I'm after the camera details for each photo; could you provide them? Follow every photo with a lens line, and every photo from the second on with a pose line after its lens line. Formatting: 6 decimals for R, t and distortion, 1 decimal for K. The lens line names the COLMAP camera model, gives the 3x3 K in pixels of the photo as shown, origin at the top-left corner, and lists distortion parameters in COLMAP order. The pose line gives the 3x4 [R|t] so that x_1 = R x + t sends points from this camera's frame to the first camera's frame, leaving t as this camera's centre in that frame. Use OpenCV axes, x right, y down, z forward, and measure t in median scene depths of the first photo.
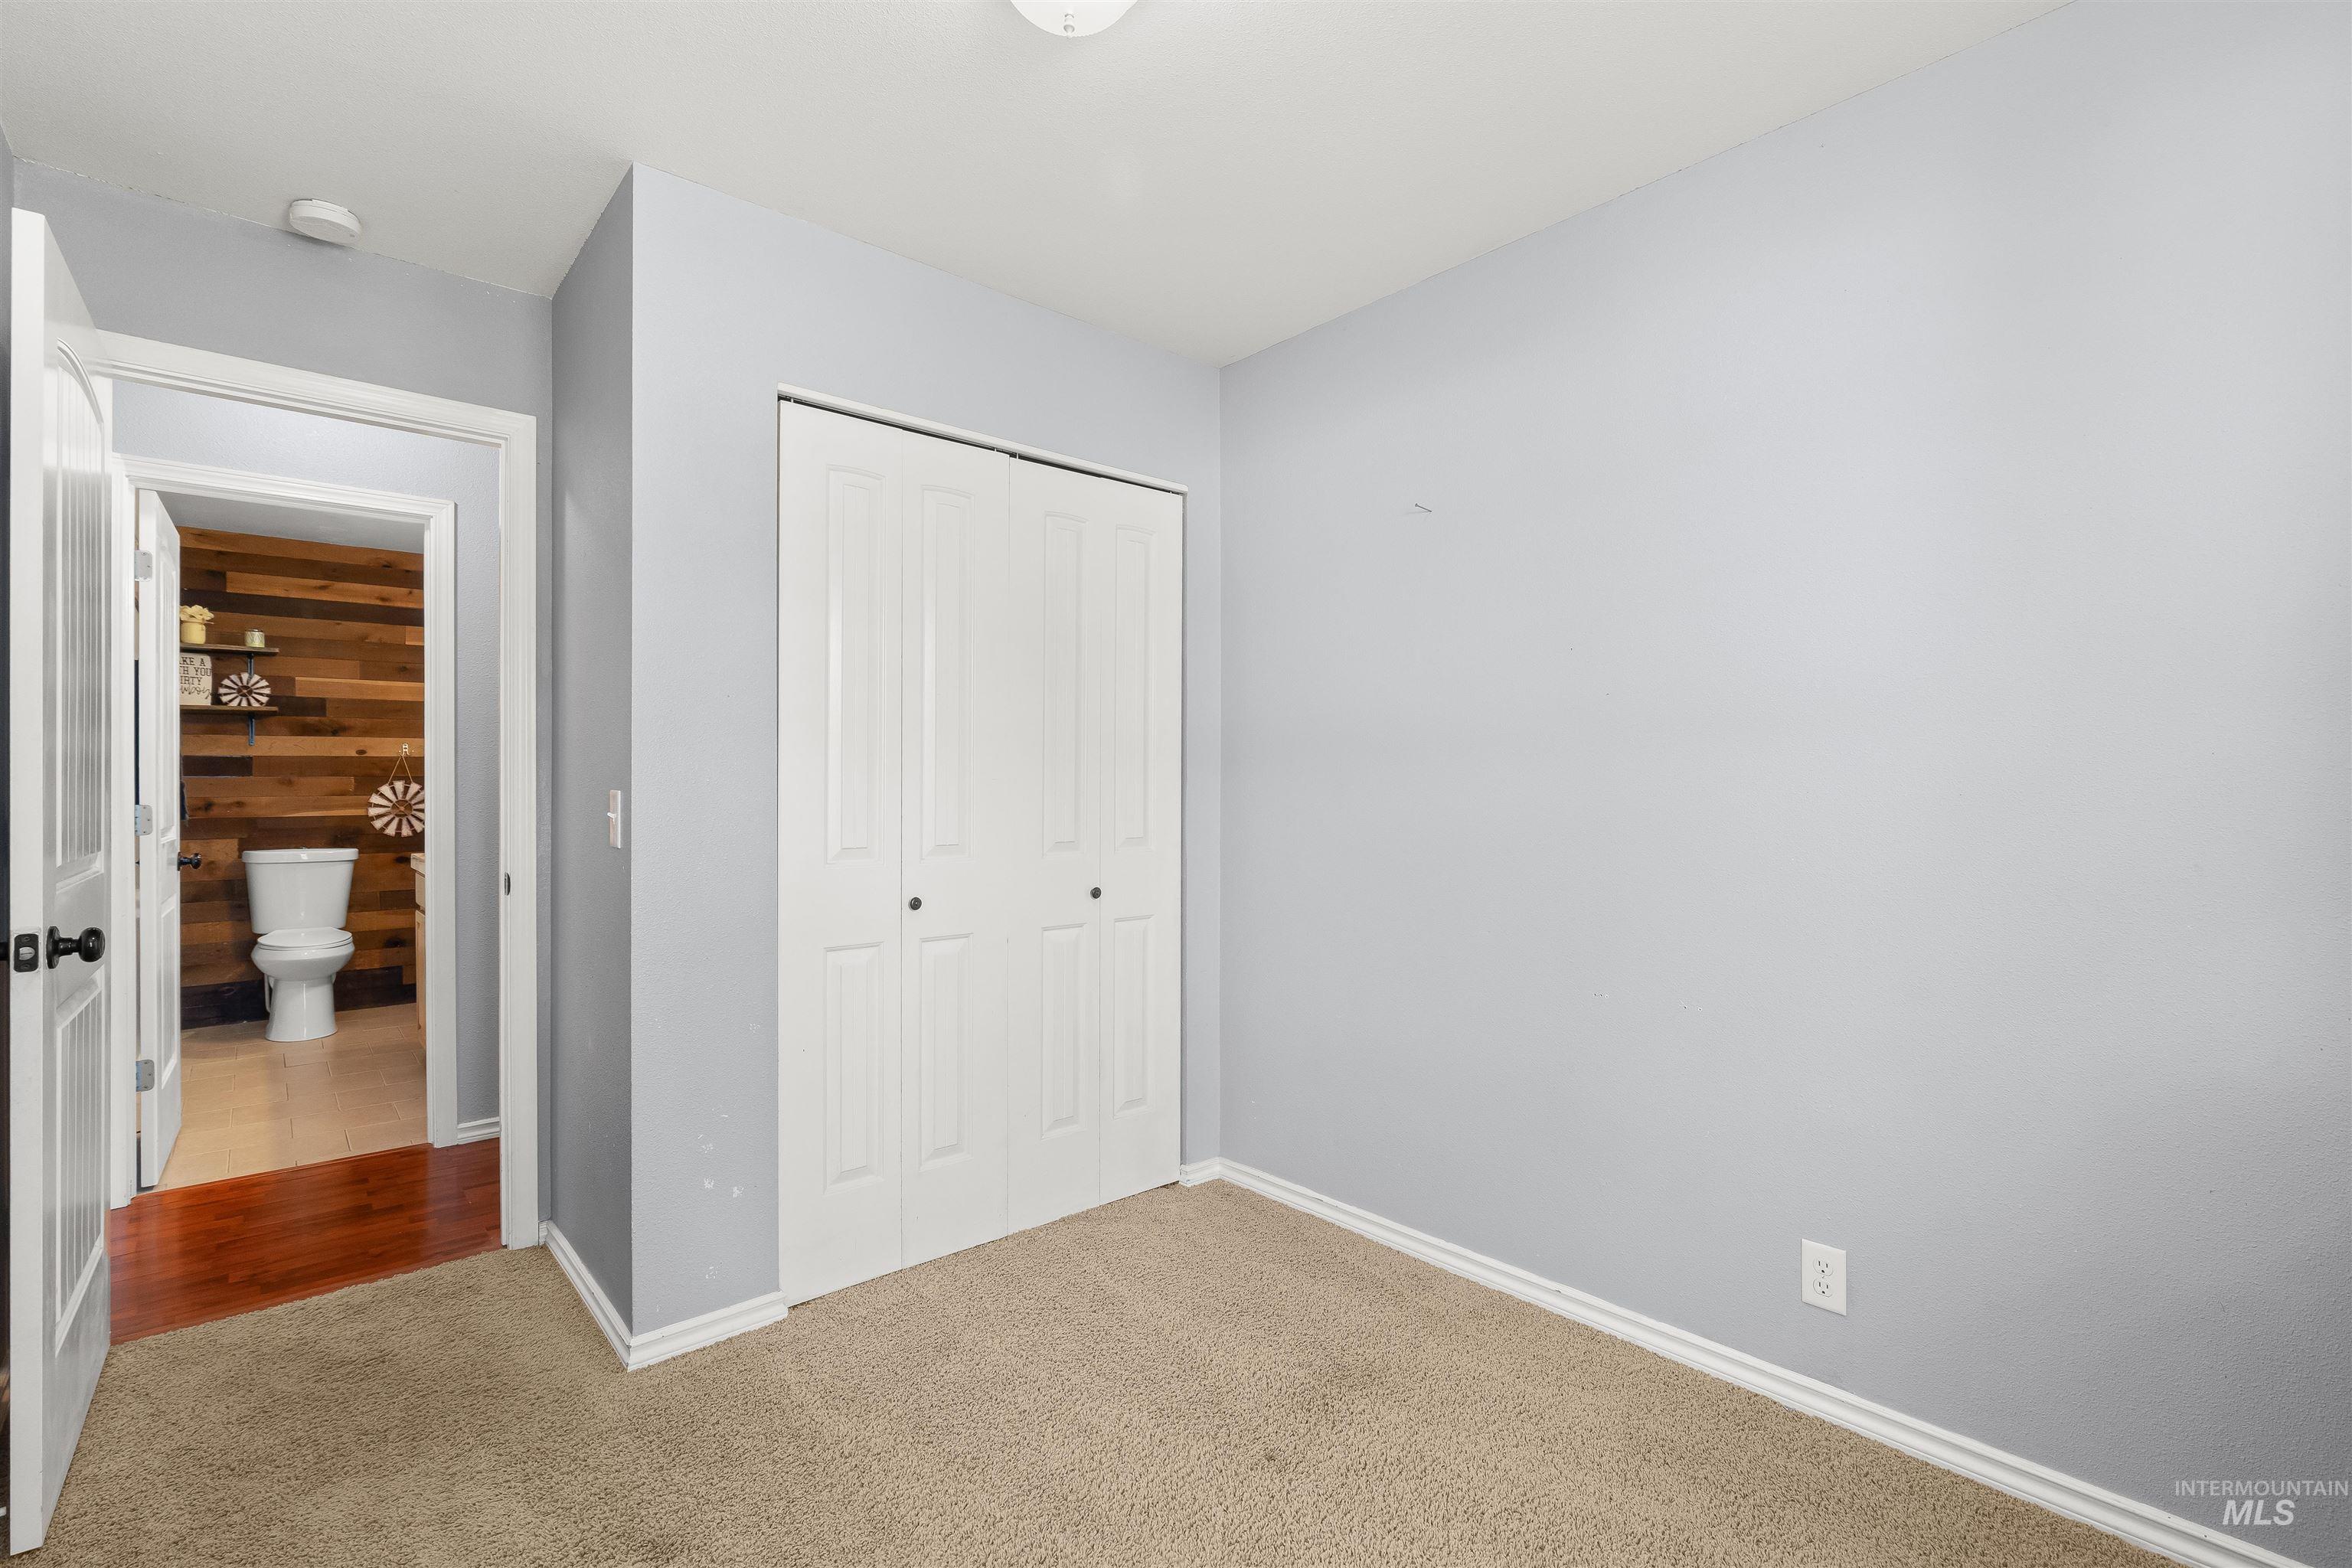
lens RADIAL K [[1063.9, 0, 1177.0], [0, 1063.9, 784.8], [0, 0, 1]] dist [-0.001324, 0.000529]
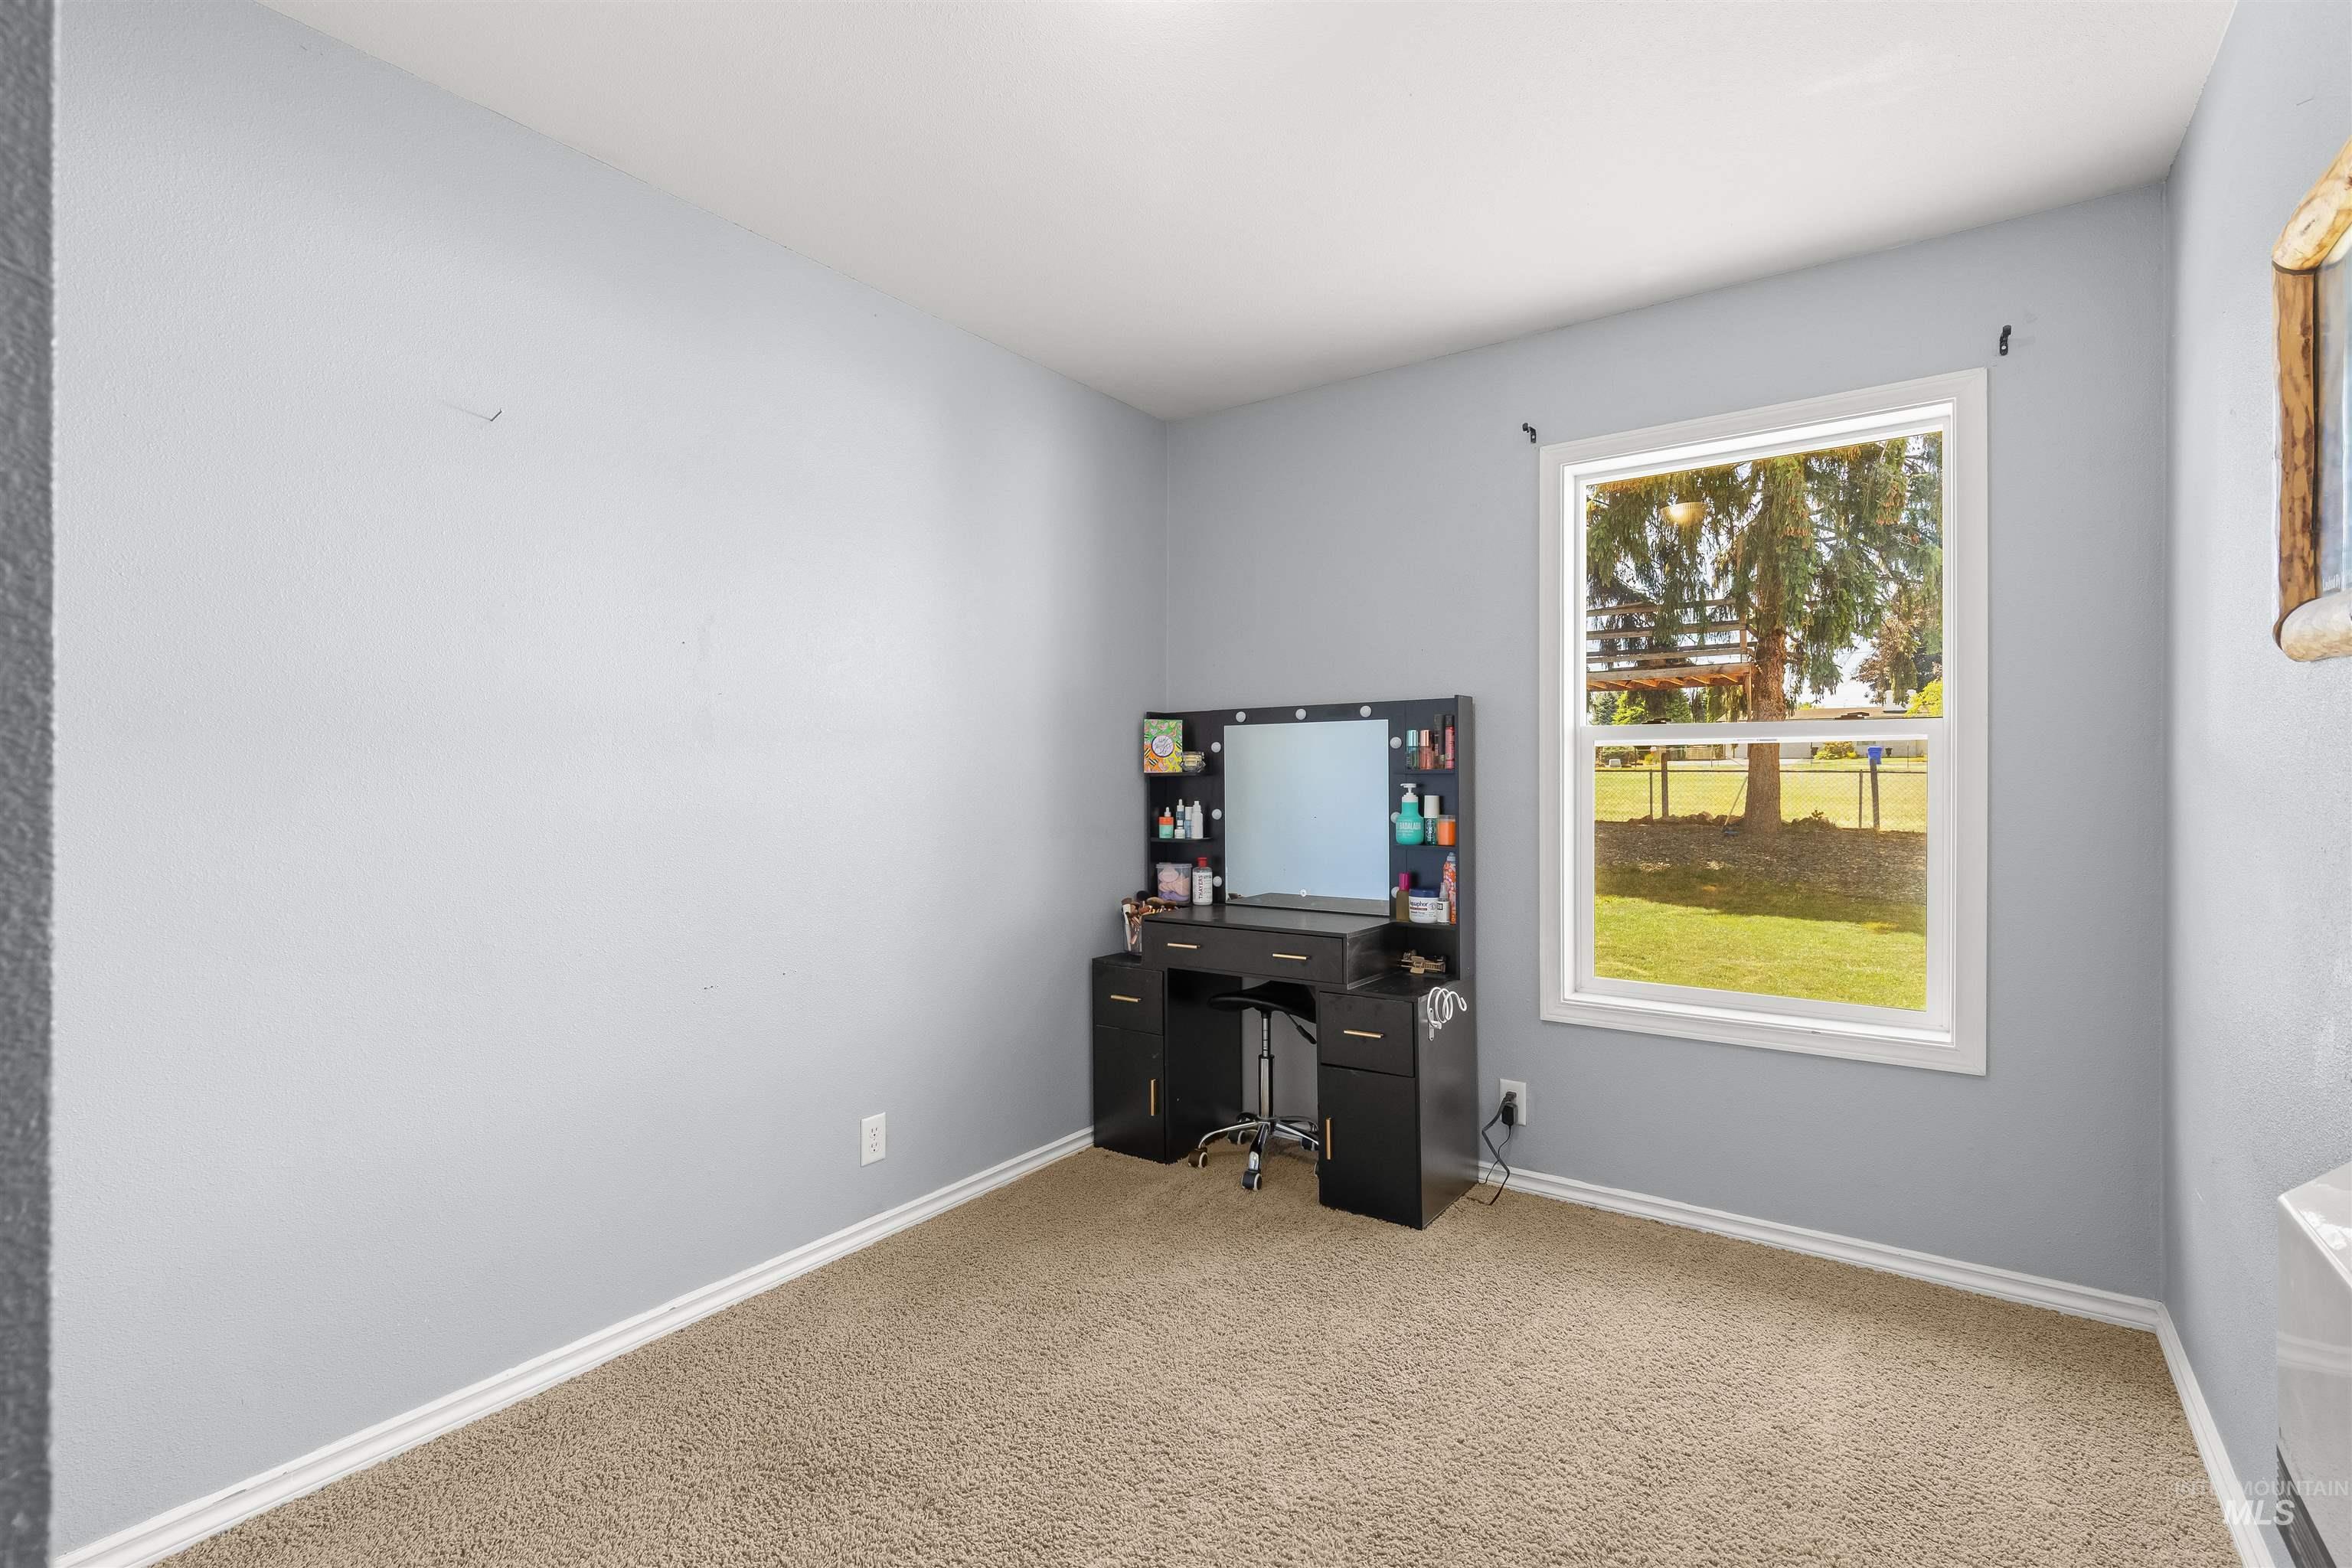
lens RADIAL K [[1063.9, 0, 1176.5], [0, 1063.9, 781.5], [0, 0, 1]] dist [-0.001324, 0.000529]
pose [[-0.236270, 0.000144, 0.971687, -0.814017], [0.001828, 0.999998, 0.000297, 0.002137], [-0.971686, 0.001846, -0.236270, 0.940323]]
